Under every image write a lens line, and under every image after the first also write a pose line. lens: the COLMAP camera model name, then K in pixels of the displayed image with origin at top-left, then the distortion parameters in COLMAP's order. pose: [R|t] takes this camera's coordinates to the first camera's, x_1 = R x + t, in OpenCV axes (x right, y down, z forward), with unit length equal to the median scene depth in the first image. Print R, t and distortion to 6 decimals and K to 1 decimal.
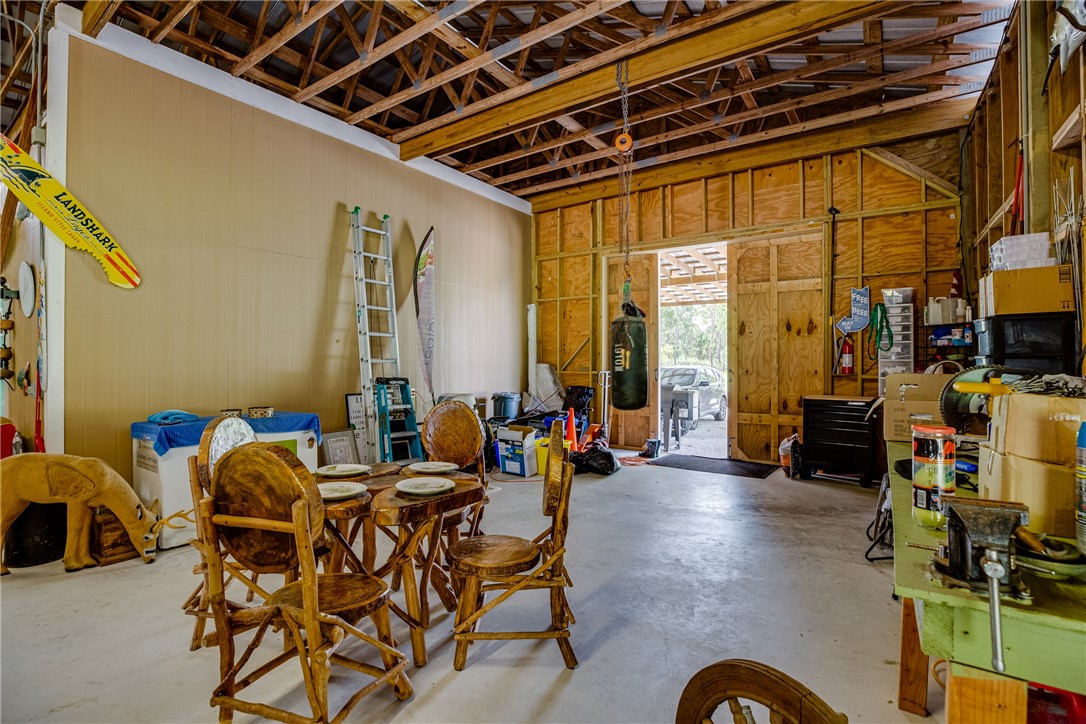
lens RADIAL K [[499.2, 0, 546.3], [0, 499.2, 357.8], [0, 0, 1]] dist [-0.047724, 0.014358]
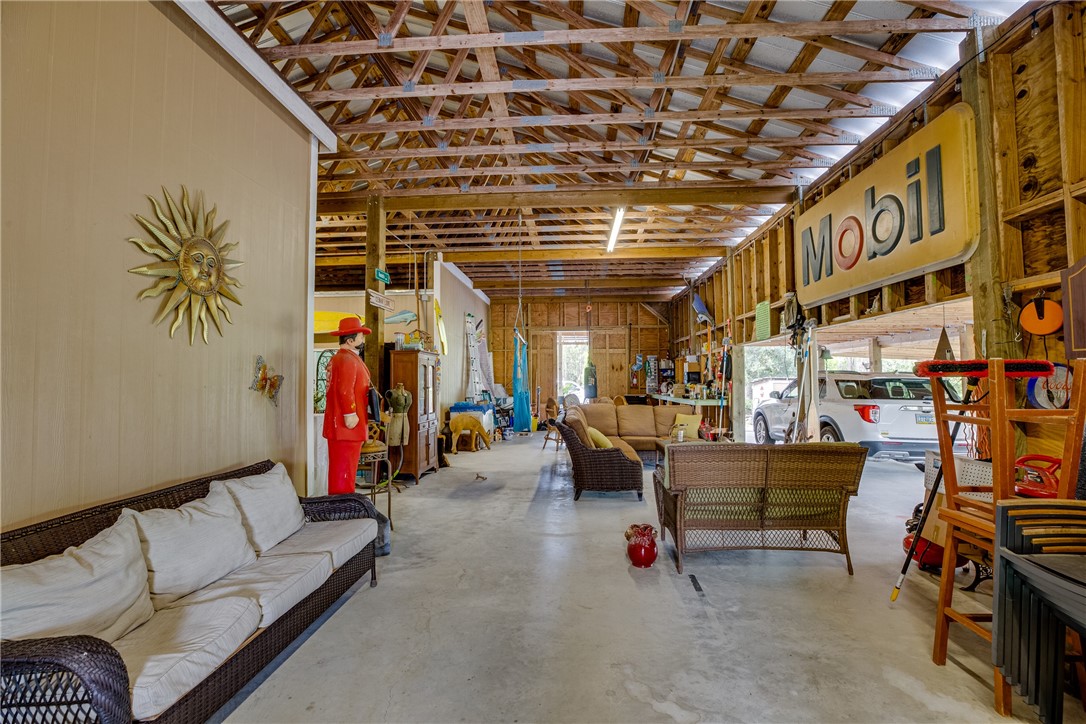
lens RADIAL K [[499.2, 0, 546.3], [0, 499.2, 357.8], [0, 0, 1]] dist [-0.047724, 0.014358]
pose [[0.851636, 0.019030, 0.523789, -1.244296], [0.003321, 0.999125, -0.041700, -0.009084], [-0.524124, 0.037253, 0.850827, -1.076300]]
